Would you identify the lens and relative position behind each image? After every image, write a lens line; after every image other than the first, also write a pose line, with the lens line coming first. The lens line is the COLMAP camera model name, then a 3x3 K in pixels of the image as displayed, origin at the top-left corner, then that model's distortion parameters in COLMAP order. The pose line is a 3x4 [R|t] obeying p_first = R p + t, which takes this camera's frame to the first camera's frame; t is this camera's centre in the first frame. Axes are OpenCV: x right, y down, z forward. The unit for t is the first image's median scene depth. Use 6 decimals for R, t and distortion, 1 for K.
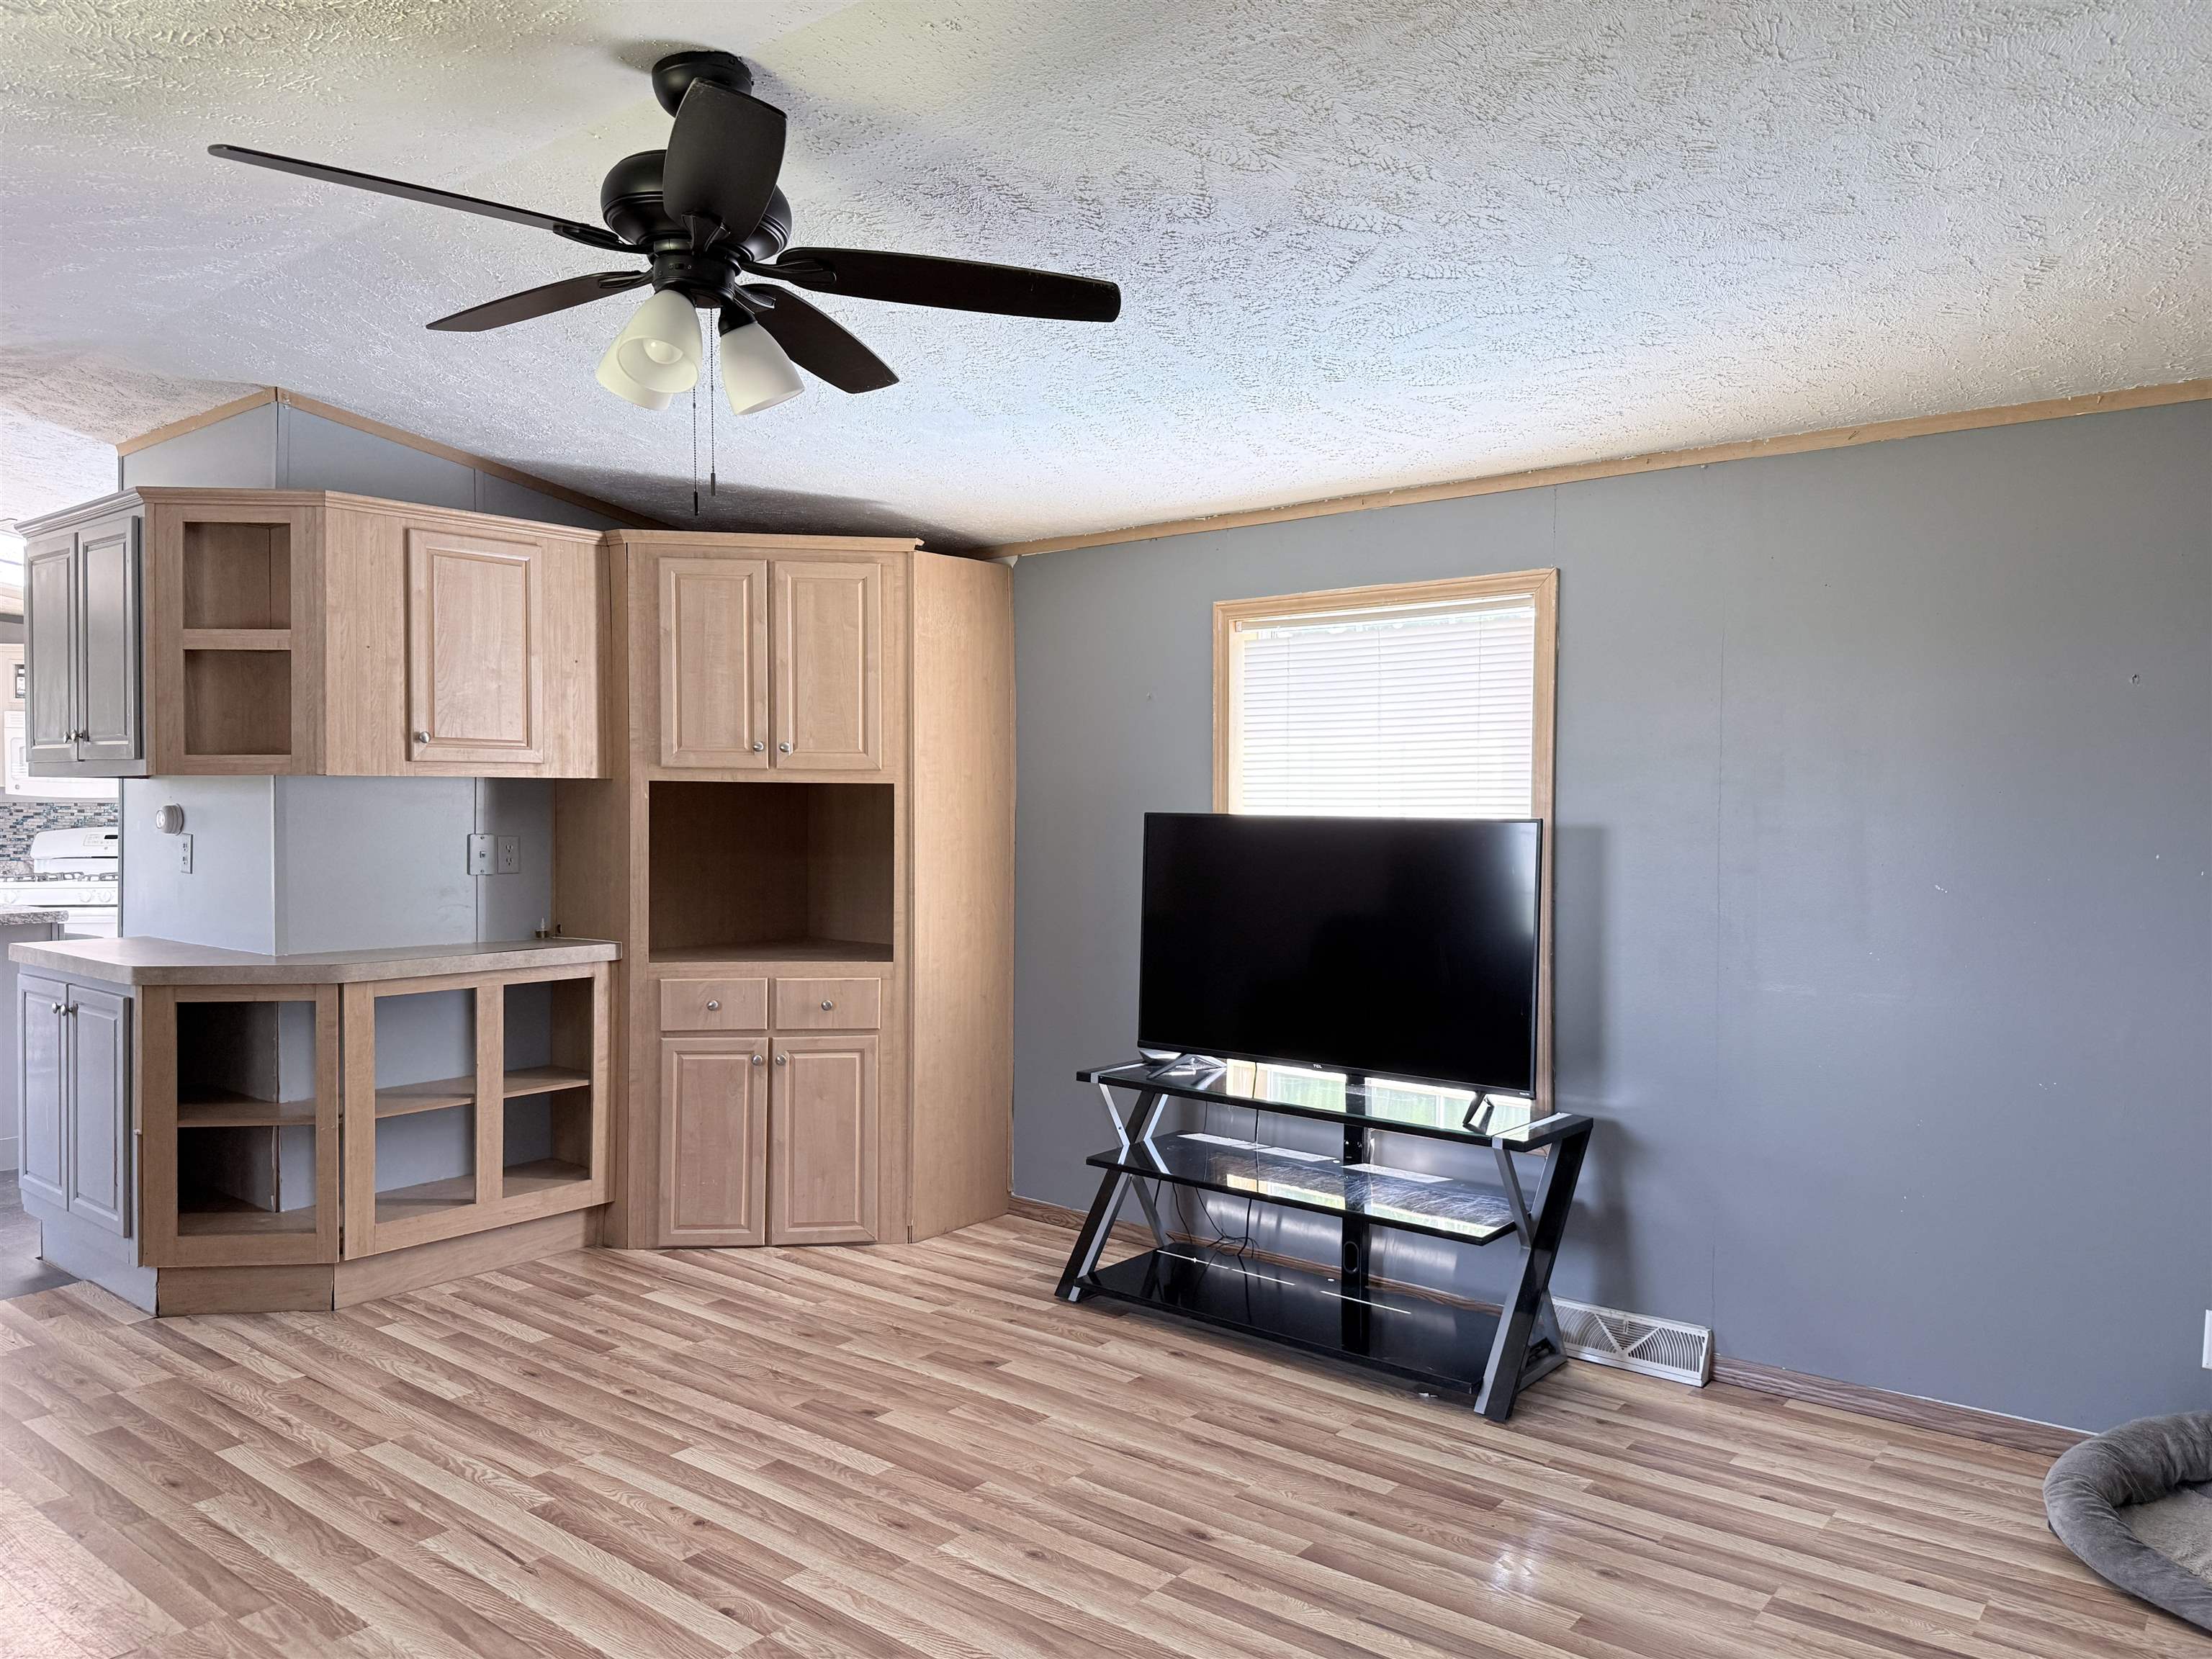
lens RADIAL K [[1570.9, 0, 1116.1], [0, 1570.9, 817.2], [0, 0, 1]] dist [0.053180, -0.067779]
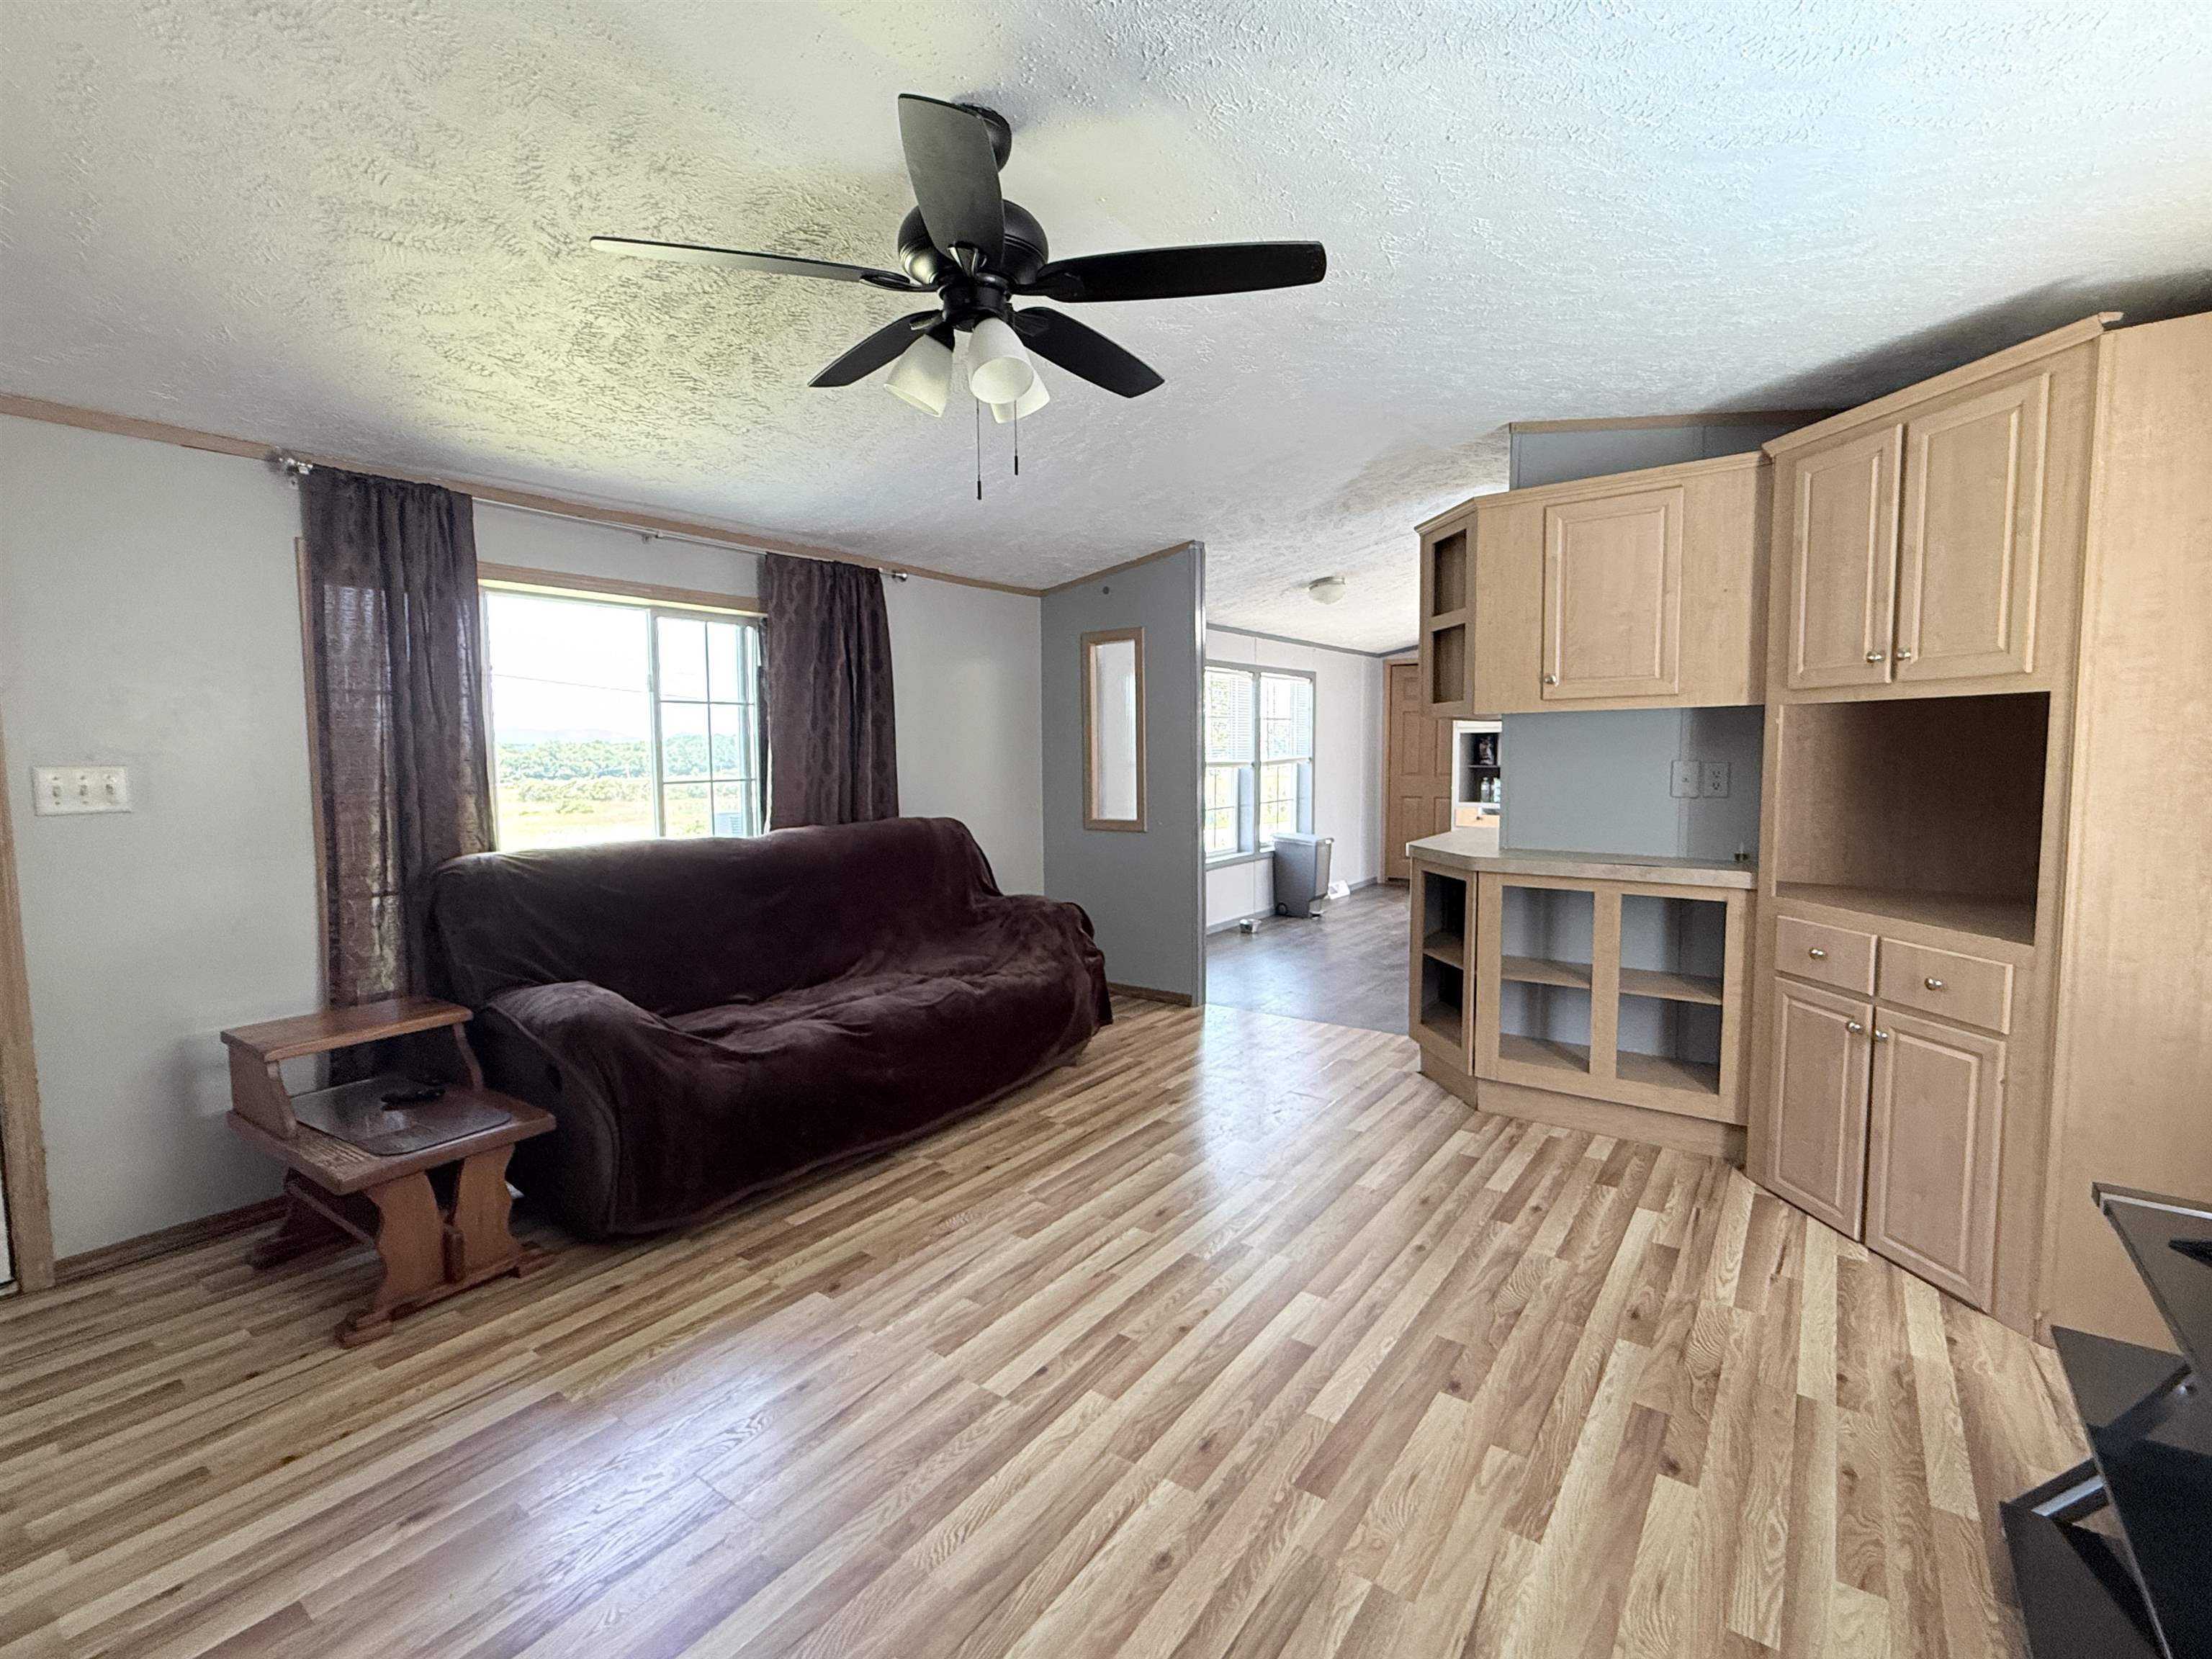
lens RADIAL K [[999.3, 0, 1099.6], [0, 999.3, 828.0], [0, 0, 1]] dist [0.001939, 0.000532]
pose [[0.038817, 0.074104, -0.996495, 0.339338], [-0.000083, 0.997247, 0.074156, 0.006665], [0.999246, -0.002796, 0.038716, 0.664969]]
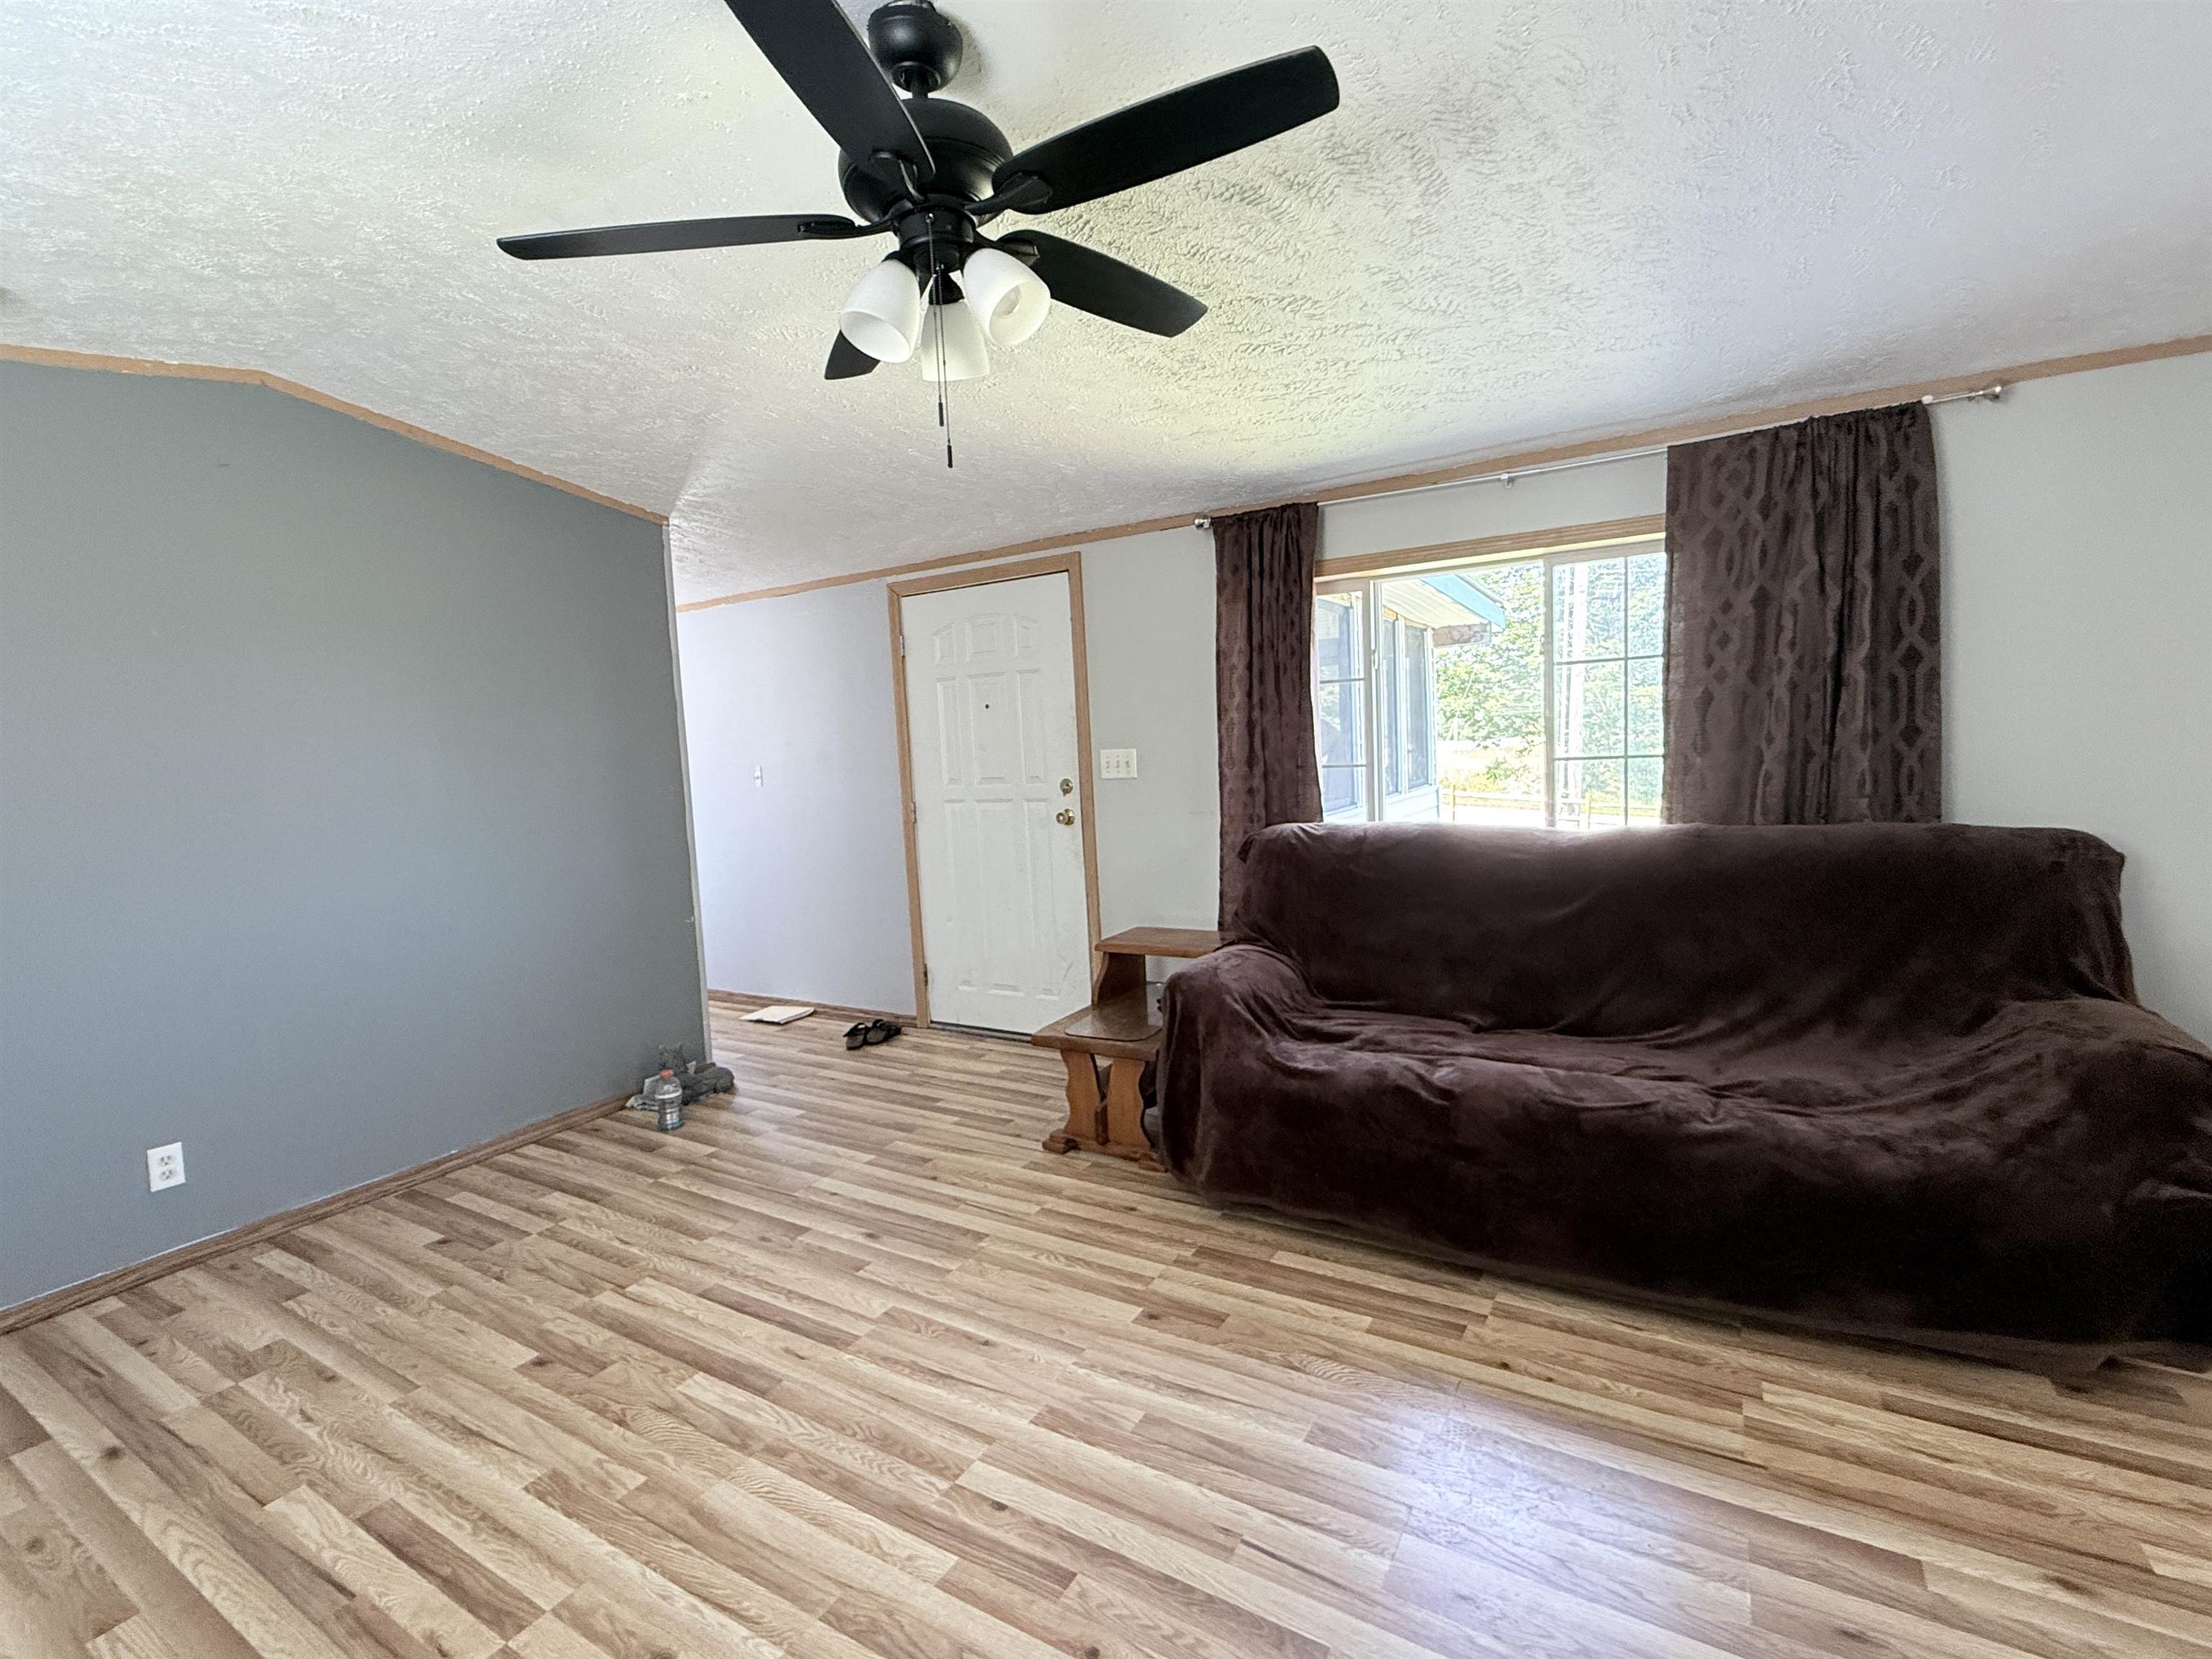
lens RADIAL K [[999.3, 0, 1110.7], [0, 999.3, 829.6], [0, 0, 1]] dist [0.001939, 0.000532]
pose [[-0.990342, 0.056776, -0.126490, -0.169969], [0.044217, 0.994007, 0.099975, -0.006029], [0.131408, 0.093417, -0.986917, 1.062352]]
